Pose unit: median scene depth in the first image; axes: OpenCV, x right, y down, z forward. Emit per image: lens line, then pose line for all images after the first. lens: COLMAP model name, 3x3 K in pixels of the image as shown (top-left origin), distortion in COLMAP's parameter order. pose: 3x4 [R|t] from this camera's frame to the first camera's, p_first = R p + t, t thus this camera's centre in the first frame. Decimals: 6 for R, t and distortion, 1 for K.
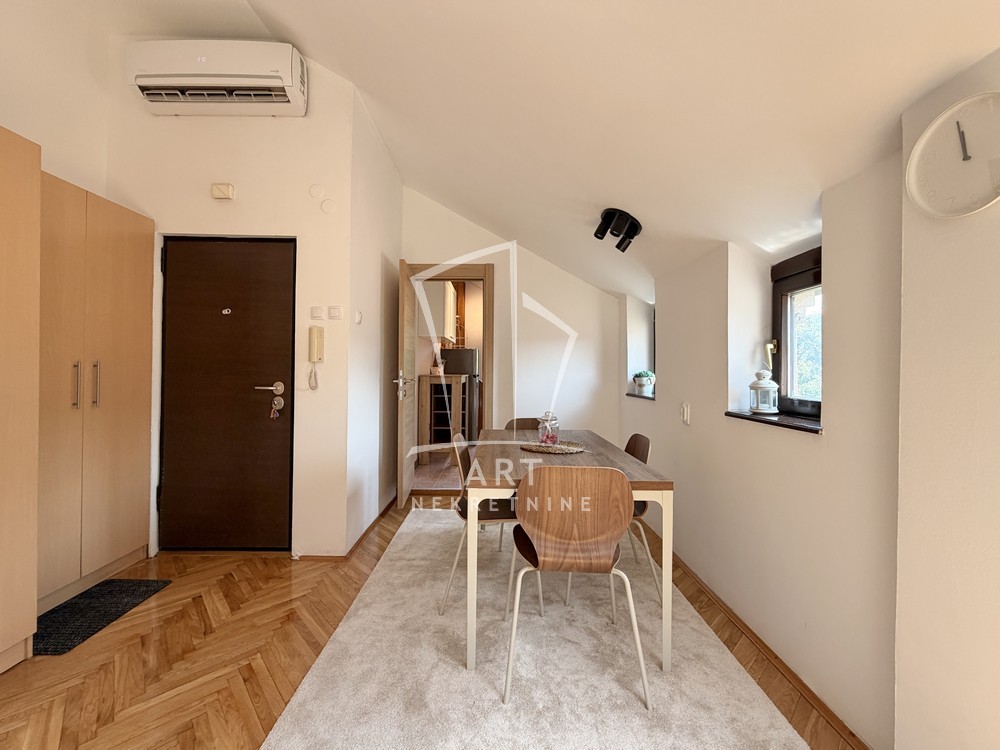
lens RADIAL K [[408.9, 0, 498.2], [0, 408.9, 367.9], [0, 0, 1]] dist [0.000243, -0.000046]
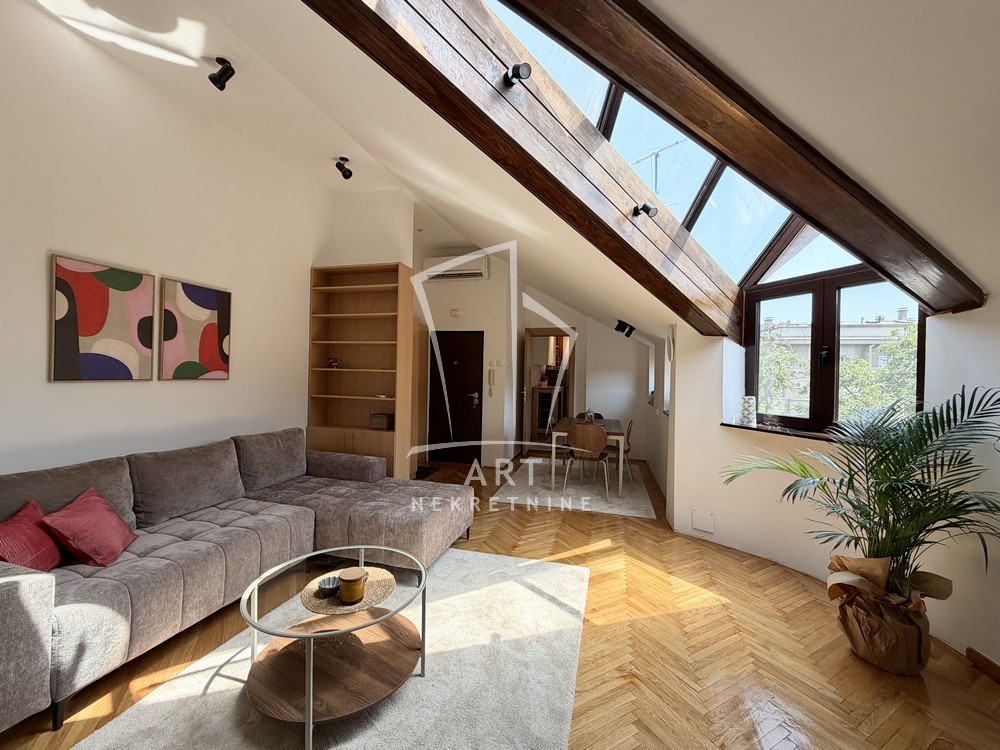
lens RADIAL K [[398.8, 0, 494.3], [0, 398.8, 374.8], [0, 0, 1]] dist [-0.000165, 0.000182]
pose [[0.962934, 0.012981, -0.269426, 0.185433], [-0.010397, 0.999885, 0.011016, -0.095612], [0.269538, -0.007806, 0.962958, -1.201523]]
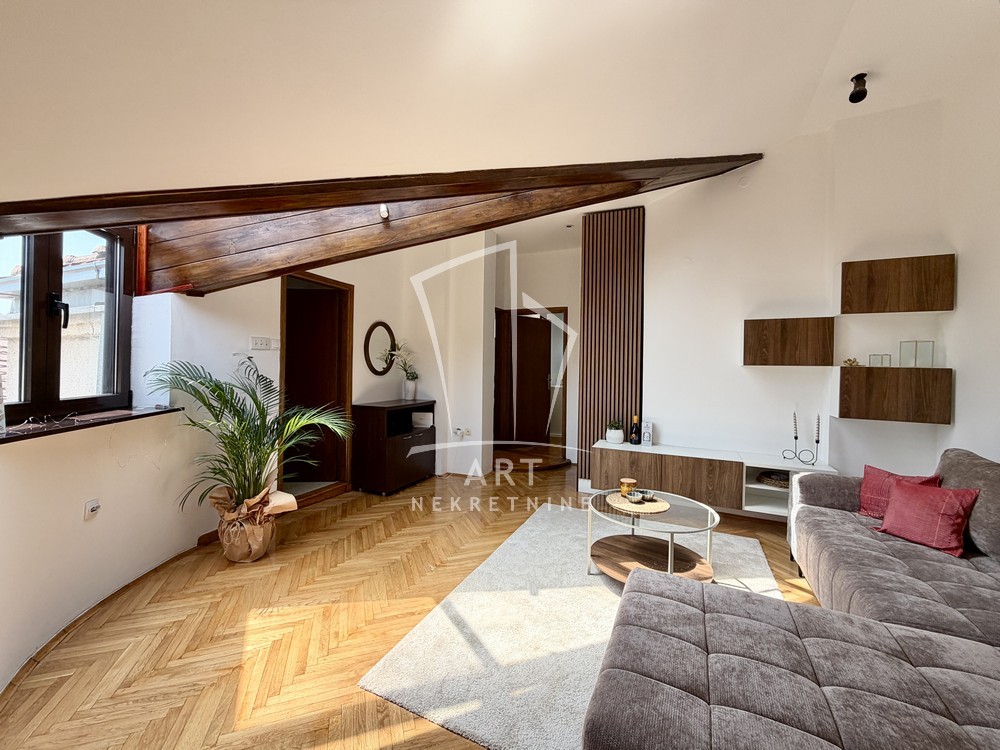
lens RADIAL K [[398.8, 0, 494.3], [0, 398.8, 374.8], [0, 0, 1]] dist [-0.000165, 0.000182]
pose [[-0.907521, -0.018938, 0.419580, -0.307880], [-0.017489, 0.999820, 0.007302, -0.051511], [-0.419643, -0.000711, -0.907689, 0.418868]]
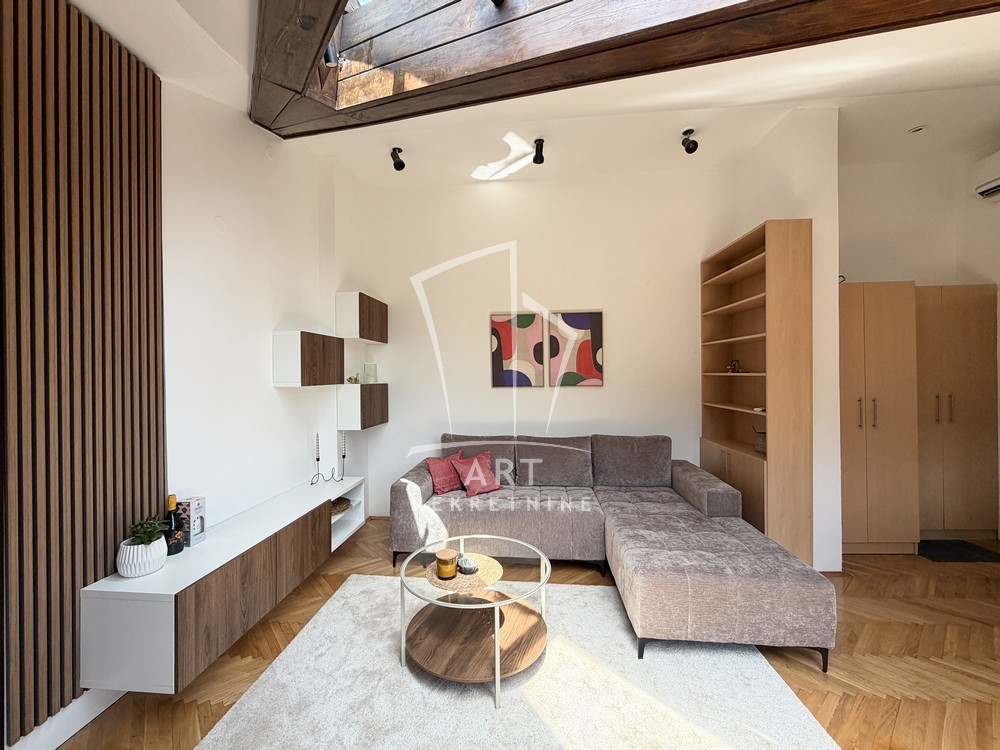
lens RADIAL K [[398.8, 0, 494.3], [0, 398.8, 374.8], [0, 0, 1]] dist [-0.000165, 0.000182]
pose [[-0.068368, -0.005602, -0.997644, 0.536709], [0.021955, 0.999734, -0.007119, -0.097684], [0.997419, -0.022390, -0.068227, -0.517379]]
